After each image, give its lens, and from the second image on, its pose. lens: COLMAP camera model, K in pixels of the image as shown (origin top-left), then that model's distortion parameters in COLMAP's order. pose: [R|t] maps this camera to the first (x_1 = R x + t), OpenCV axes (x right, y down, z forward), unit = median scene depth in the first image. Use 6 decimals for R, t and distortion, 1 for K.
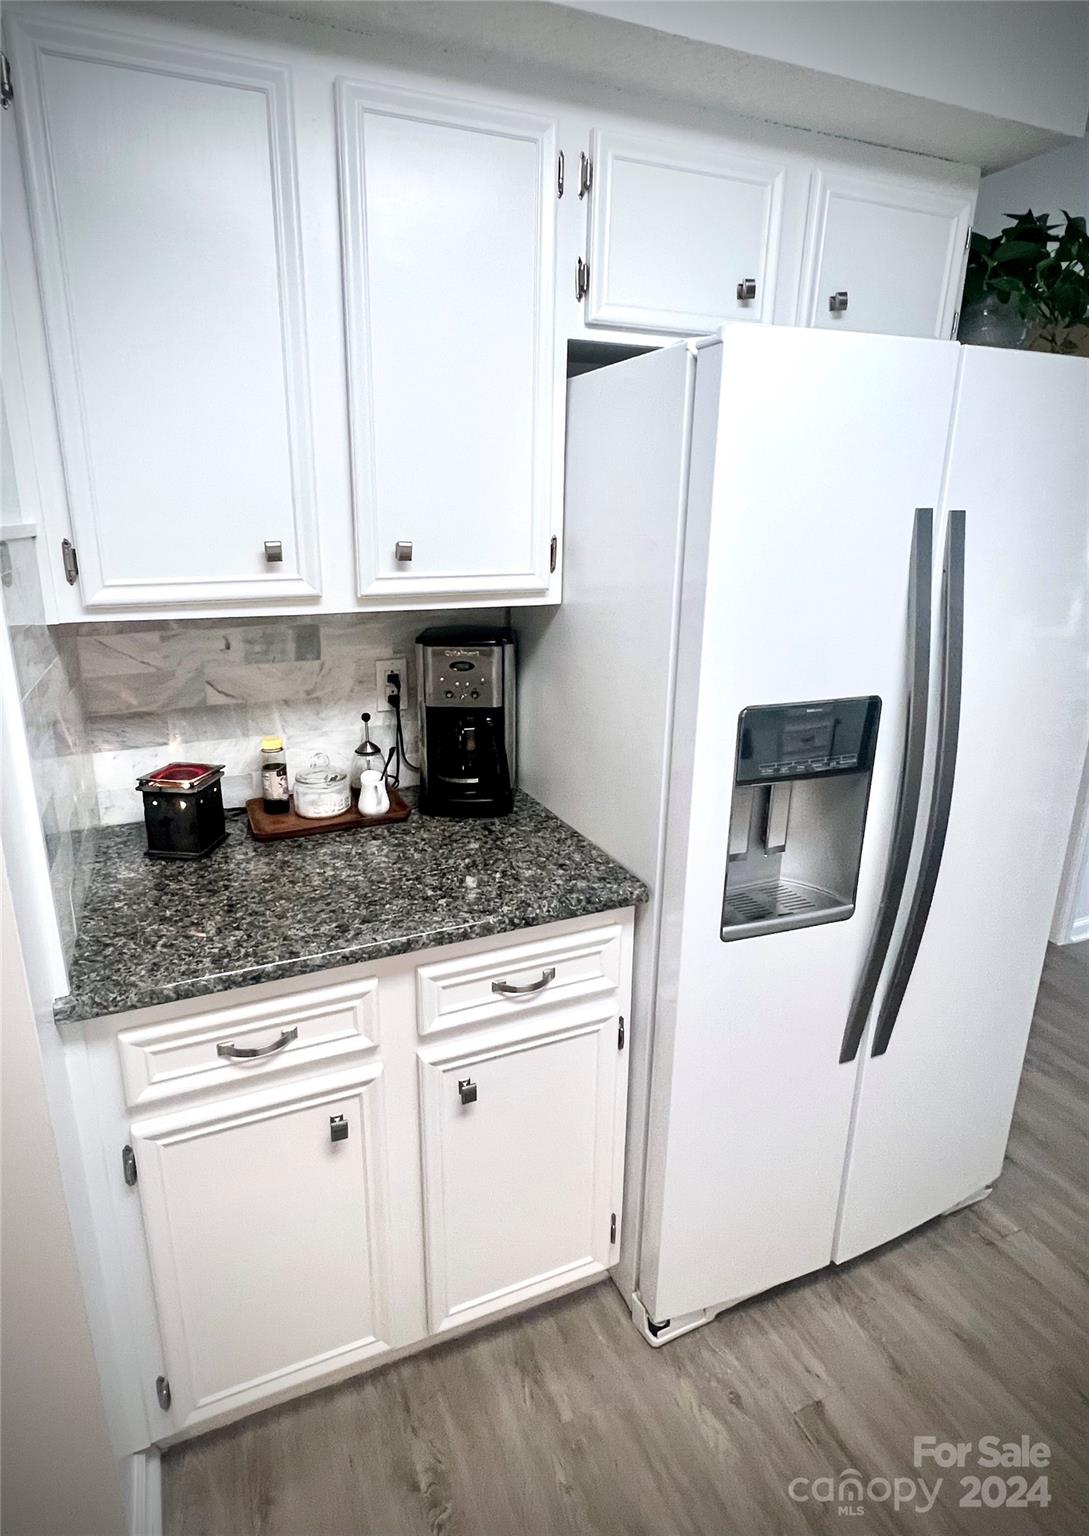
lens RADIAL K [[871.1, 0, 544.5], [0, 871.1, 716.6], [0, 0, 1]] dist [0.001152, 0.000508]
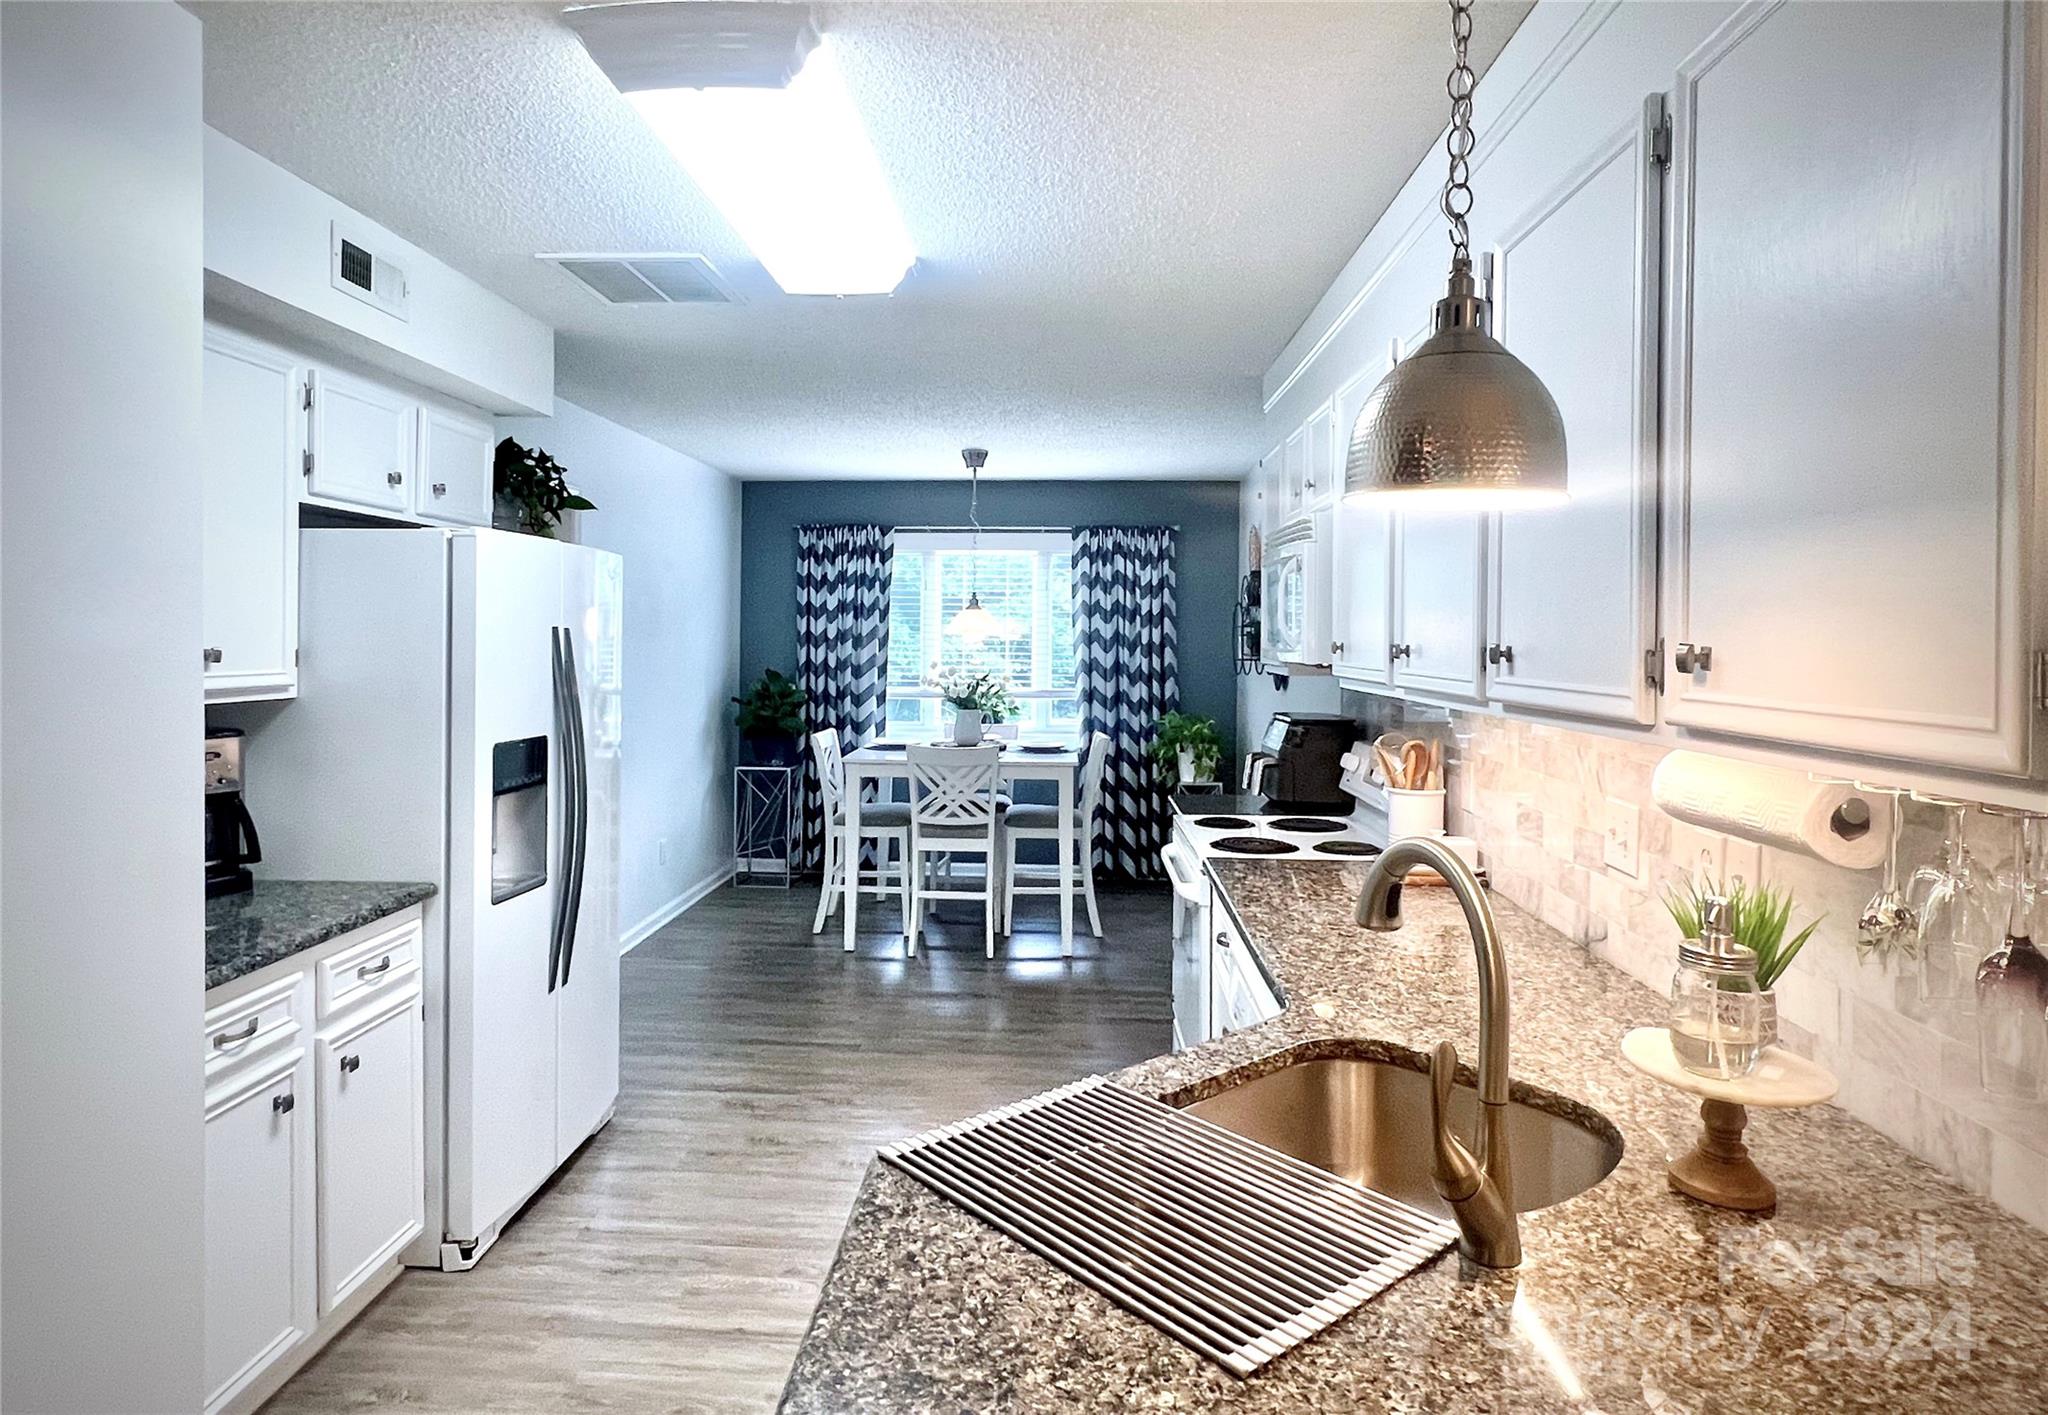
lens RADIAL K [[1189.7, 0, 998.5], [0, 1189.7, 642.5], [0, 0, 1]] dist [-0.003014, 0.001333]
pose [[0.455385, -0.020006, 0.890070, -1.121076], [0.238396, 0.965979, -0.100258, 0.222619], [-0.857783, 0.257845, 0.444662, -0.699049]]
